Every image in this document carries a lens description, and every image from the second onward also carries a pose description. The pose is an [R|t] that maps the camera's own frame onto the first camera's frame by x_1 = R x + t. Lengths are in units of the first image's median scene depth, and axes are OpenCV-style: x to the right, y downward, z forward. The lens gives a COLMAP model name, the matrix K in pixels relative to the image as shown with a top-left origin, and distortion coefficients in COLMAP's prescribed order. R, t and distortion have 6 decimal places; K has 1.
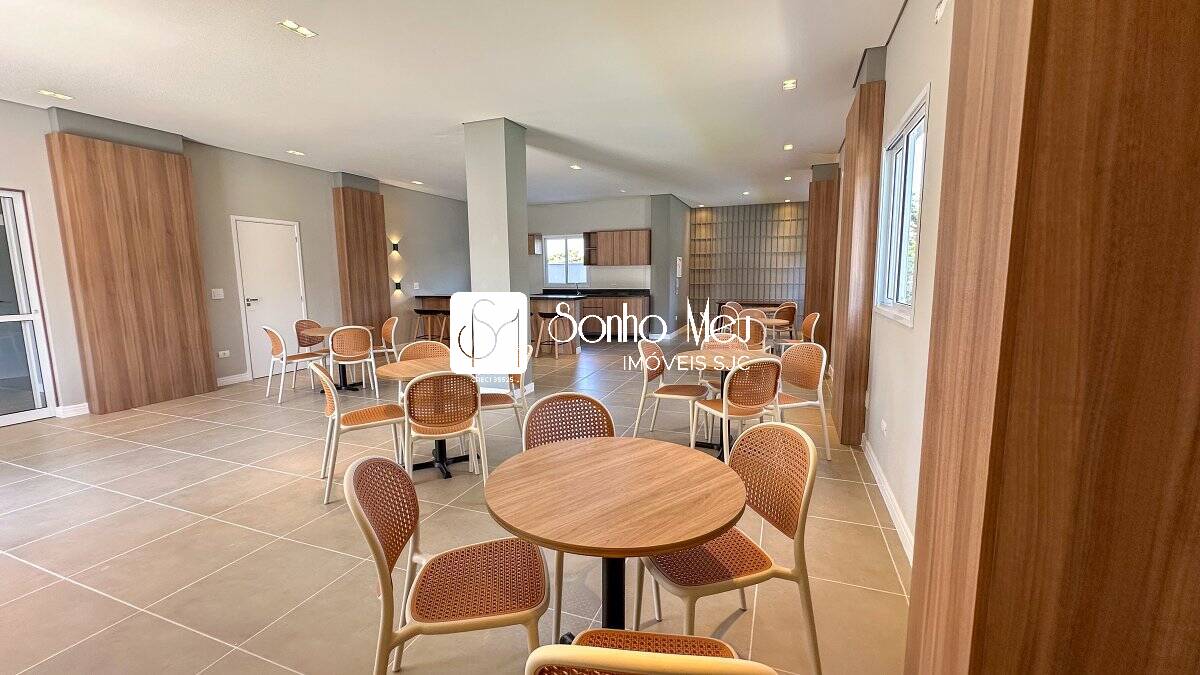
lens RADIAL K [[481.4, 0, 600.0], [0, 481.4, 337.5], [0, 0, 1]] dist [0.000295, -0.000097]
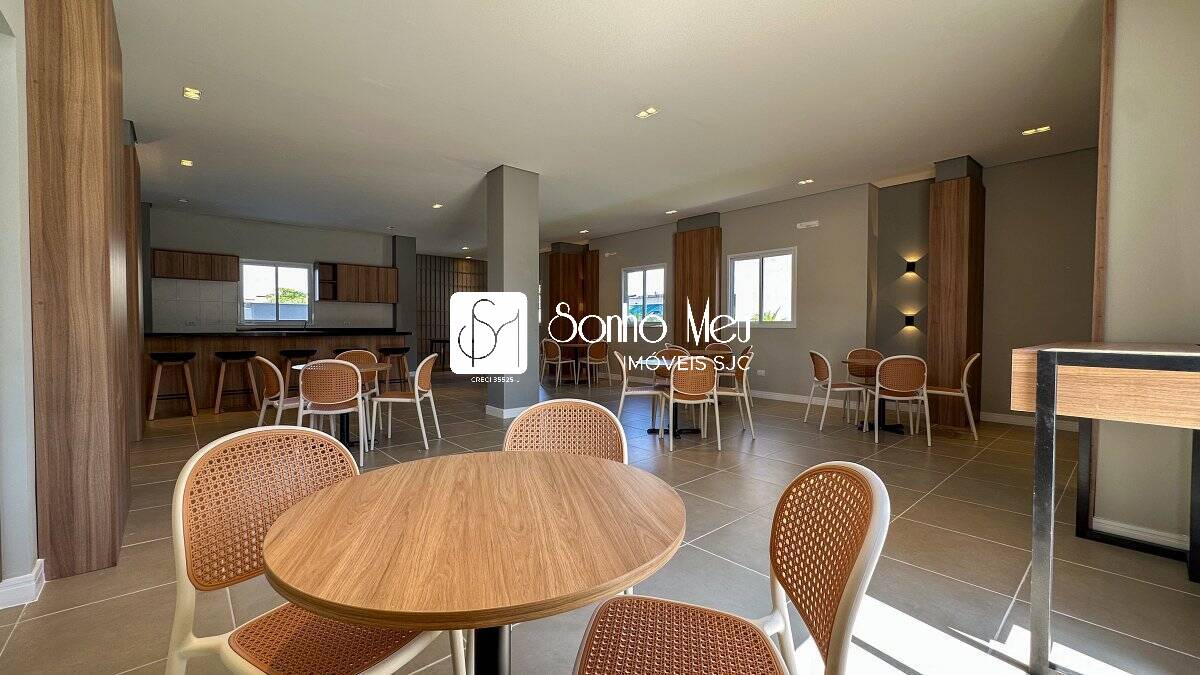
lens RADIAL K [[480.1, 0, 600.0], [0, 480.1, 337.5], [0, 0, 1]] dist [-0.000297, 0.000219]
pose [[0.458396, -0.012447, 0.888661, -0.556600], [0.109378, 0.993091, -0.042510, 0.007167], [-0.881992, 0.116686, 0.456591, 0.173120]]
